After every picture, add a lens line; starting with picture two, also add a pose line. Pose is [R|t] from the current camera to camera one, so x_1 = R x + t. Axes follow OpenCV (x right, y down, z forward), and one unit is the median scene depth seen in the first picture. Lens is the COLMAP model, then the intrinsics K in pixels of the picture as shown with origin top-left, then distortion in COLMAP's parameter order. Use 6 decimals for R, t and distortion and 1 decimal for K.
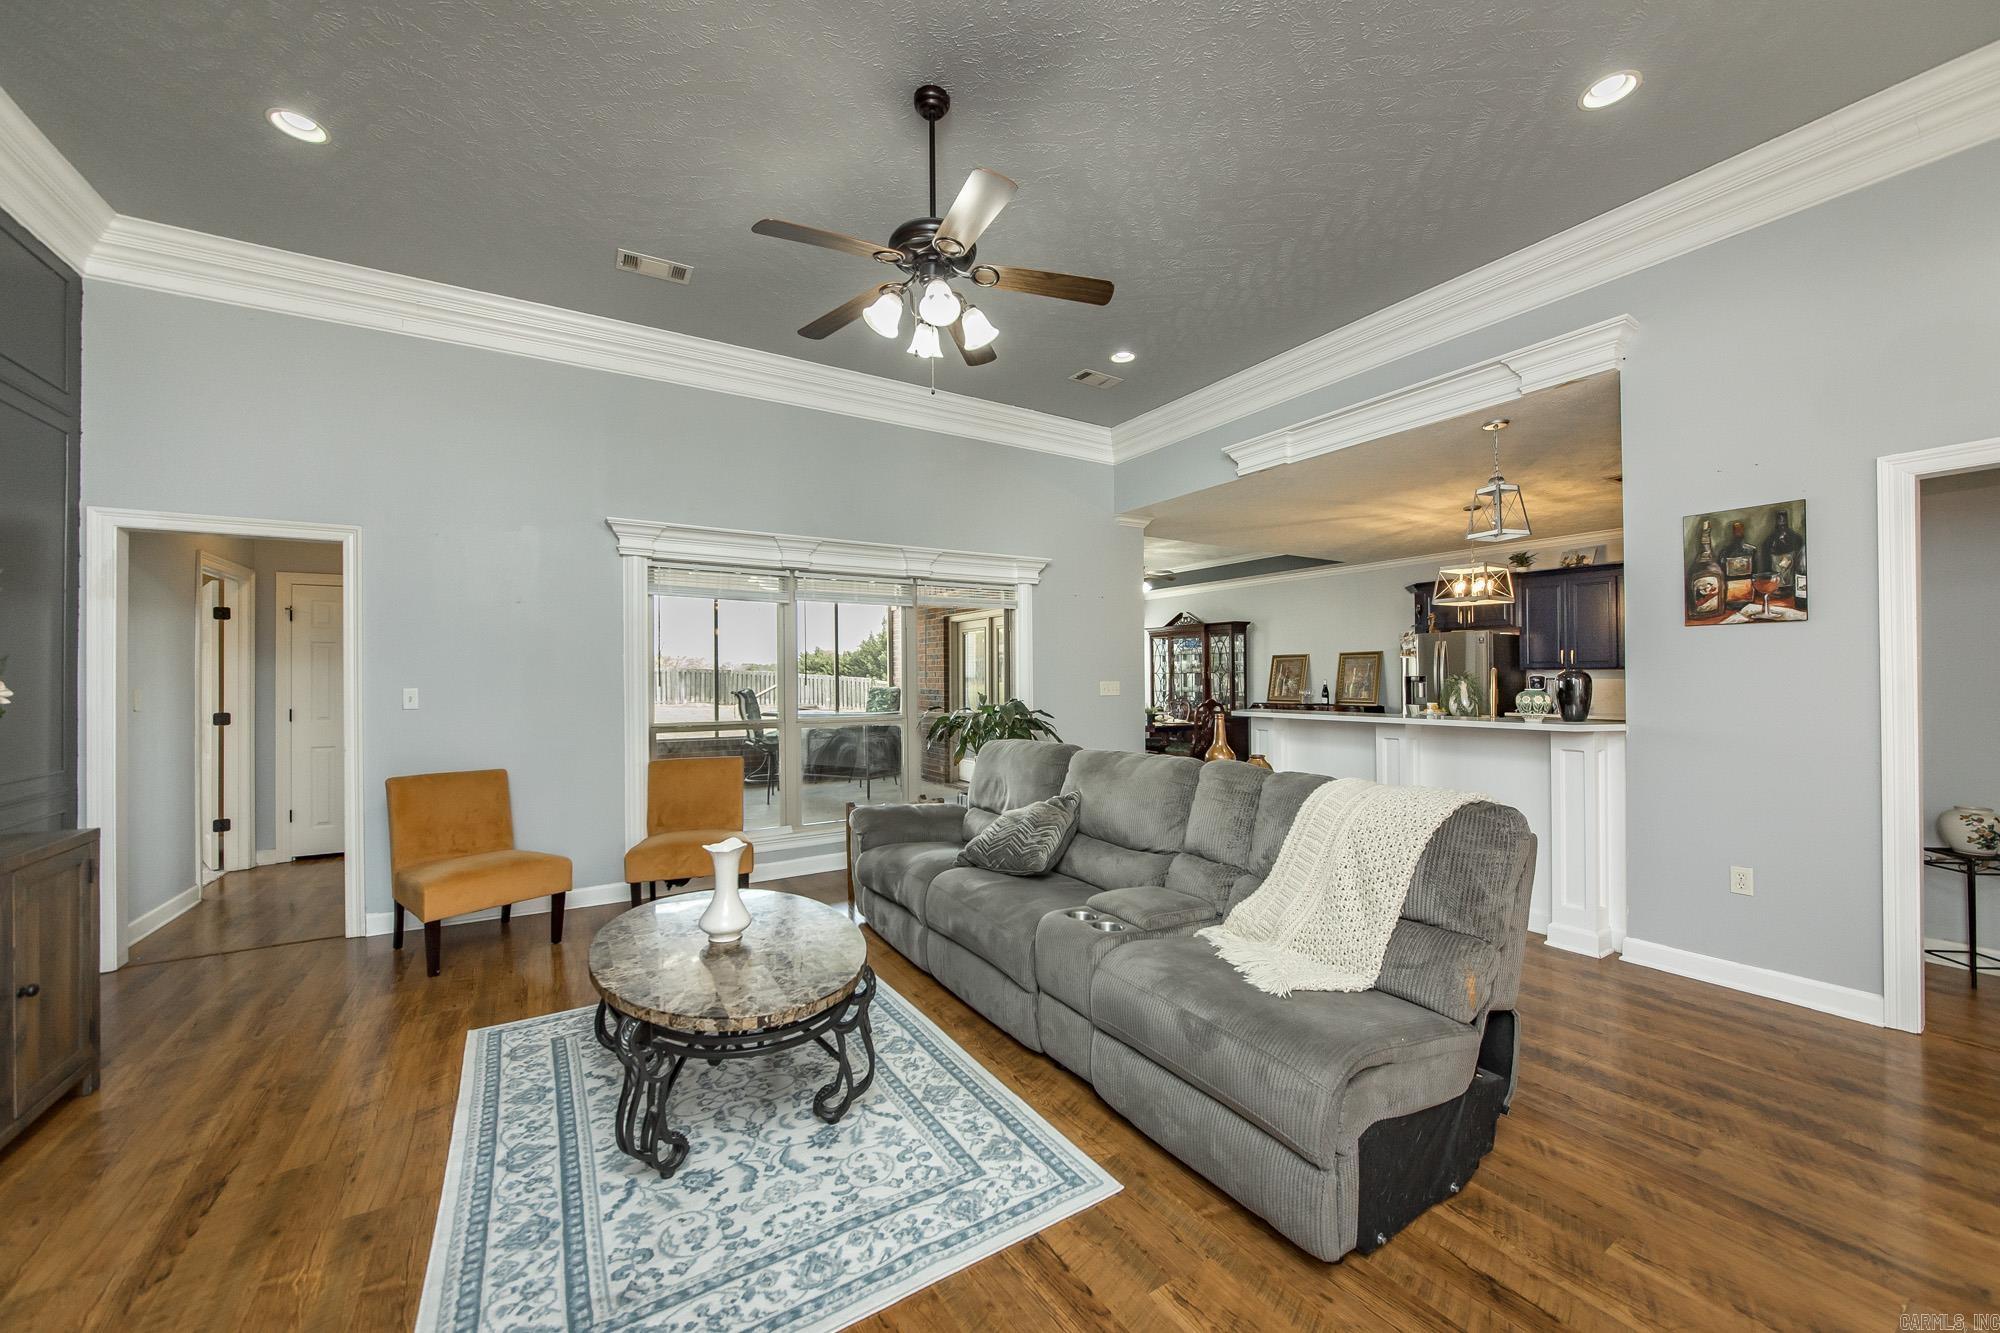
lens RADIAL K [[745.8, 0, 997.3], [0, 745.8, 670.8], [0, 0, 1]] dist [-0.010002, 0.000015]
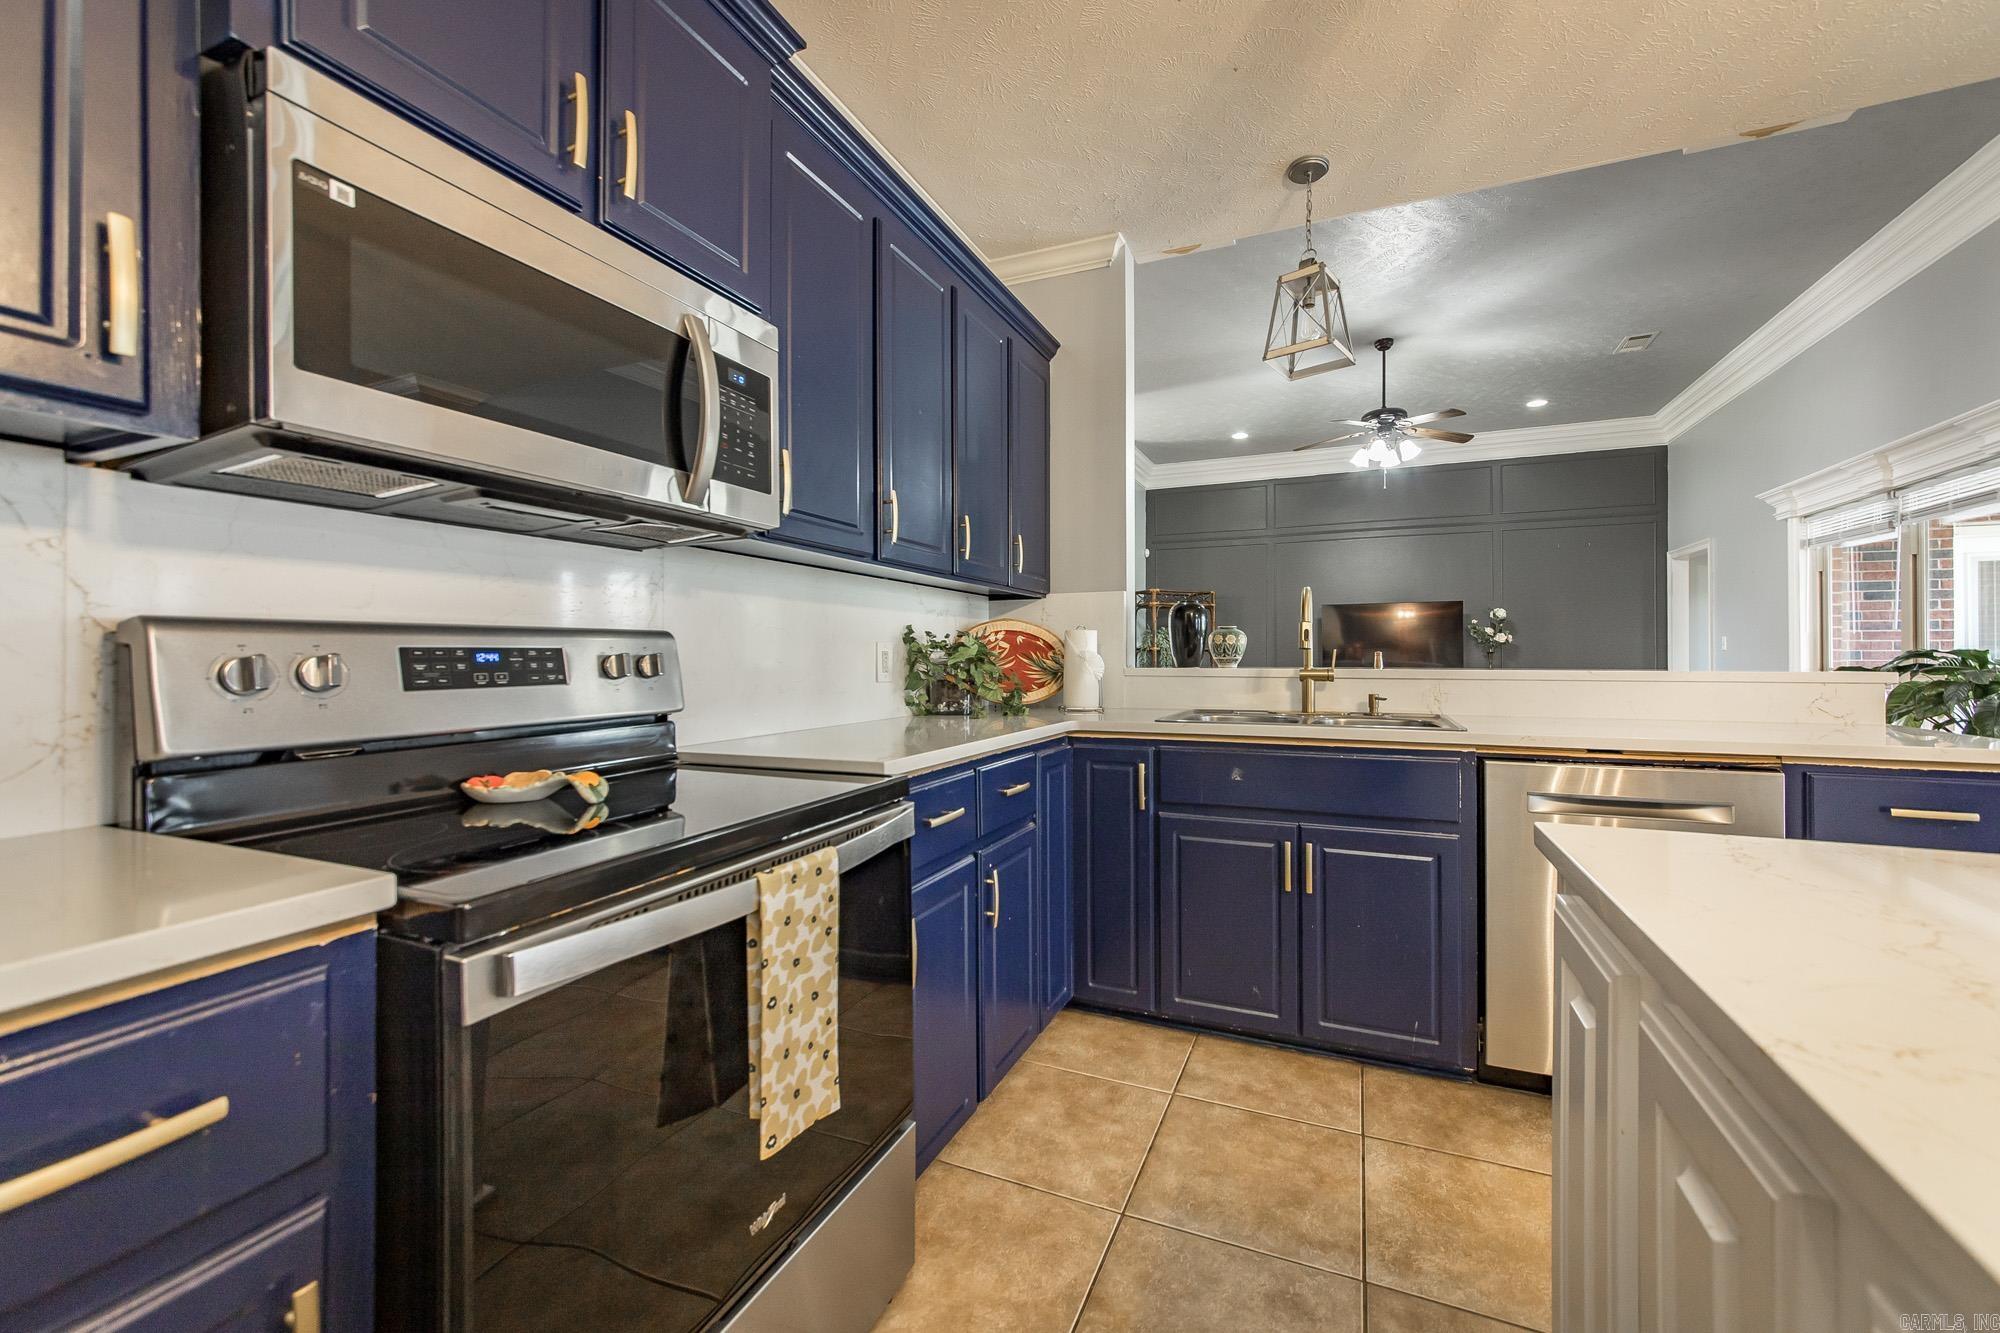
lens RADIAL K [[755.3, 0, 1050.7], [0, 755.3, 651.5], [0, 0, 1]] dist [-0.008499, 0.000015]
pose [[-0.809477, 0.003489, -0.587141, 1.638517], [0.011256, 0.999891, -0.009577, 0.069212], [0.587044, -0.014361, -0.809428, 1.876173]]
